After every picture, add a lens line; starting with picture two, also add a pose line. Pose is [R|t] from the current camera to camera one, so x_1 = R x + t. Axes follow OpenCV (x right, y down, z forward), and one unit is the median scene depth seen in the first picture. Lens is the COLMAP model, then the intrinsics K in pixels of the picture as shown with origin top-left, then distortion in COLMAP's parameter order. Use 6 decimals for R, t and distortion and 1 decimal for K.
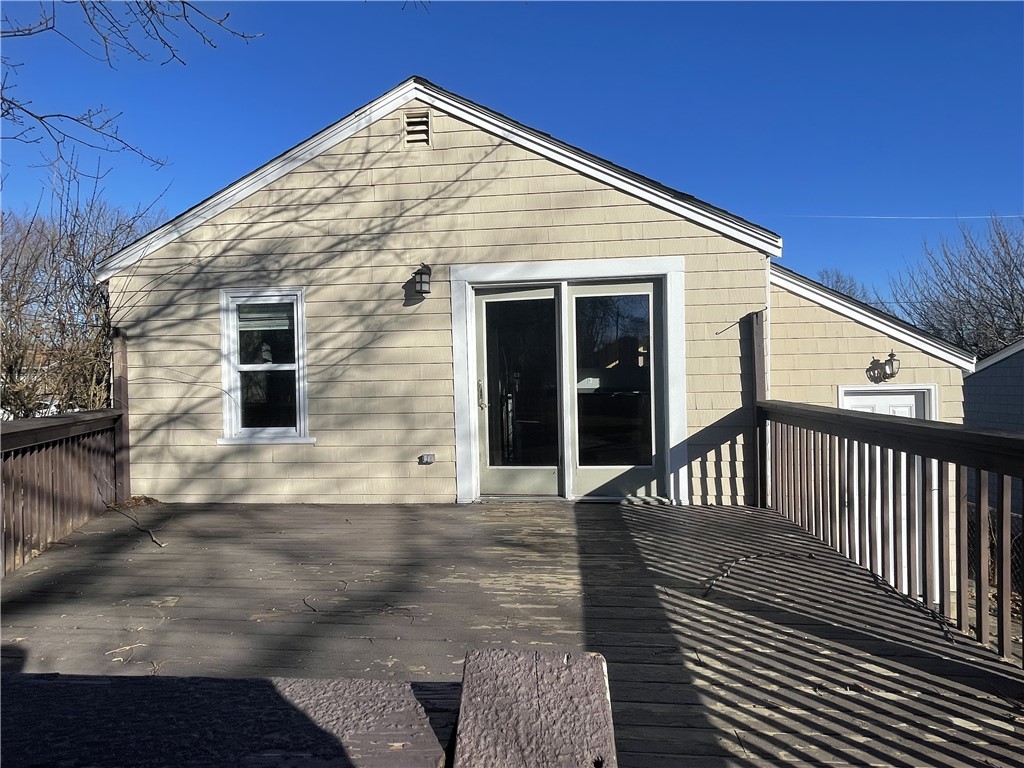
lens RADIAL K [[572.5, 0, 500.4], [0, 572.5, 385.2], [0, 0, 1]] dist [0.025398, -0.032077]
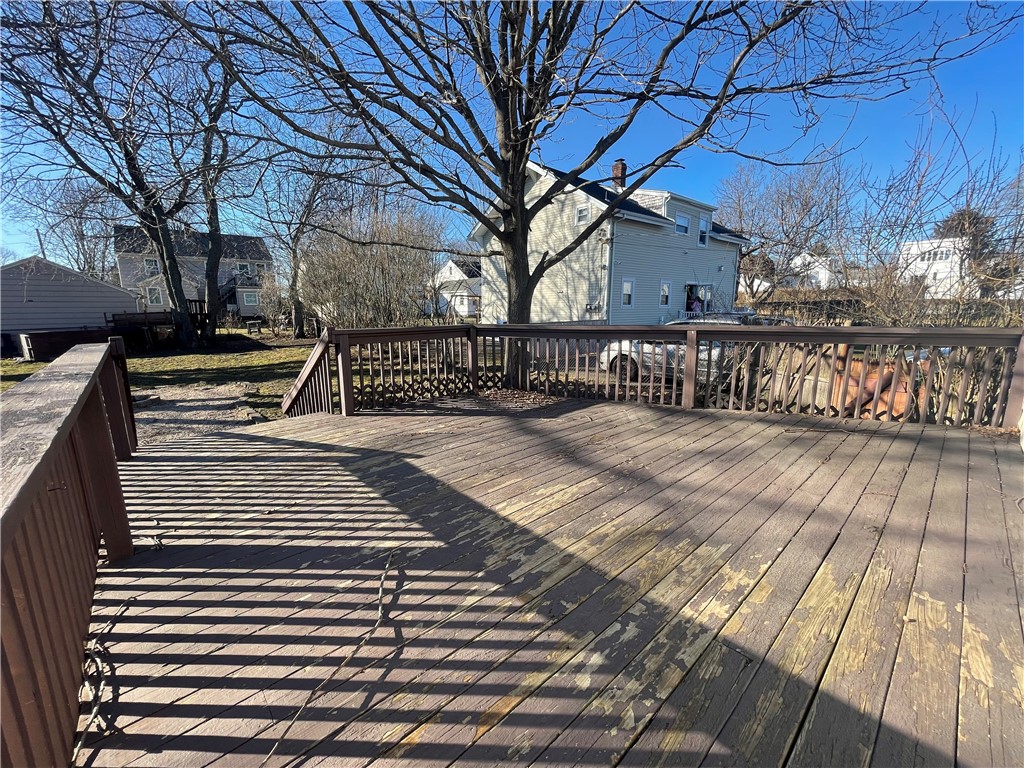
lens RADIAL K [[415.8, 0, 512.0], [0, 415.8, 384.0], [0, 0, 1]] dist [-0.002378, -0.000172]
pose [[-0.663943, 0.163407, -0.729711, 0.405685], [0.011125, 0.977883, 0.208858, -0.033814], [0.747701, 0.130552, -0.651076, 0.909012]]
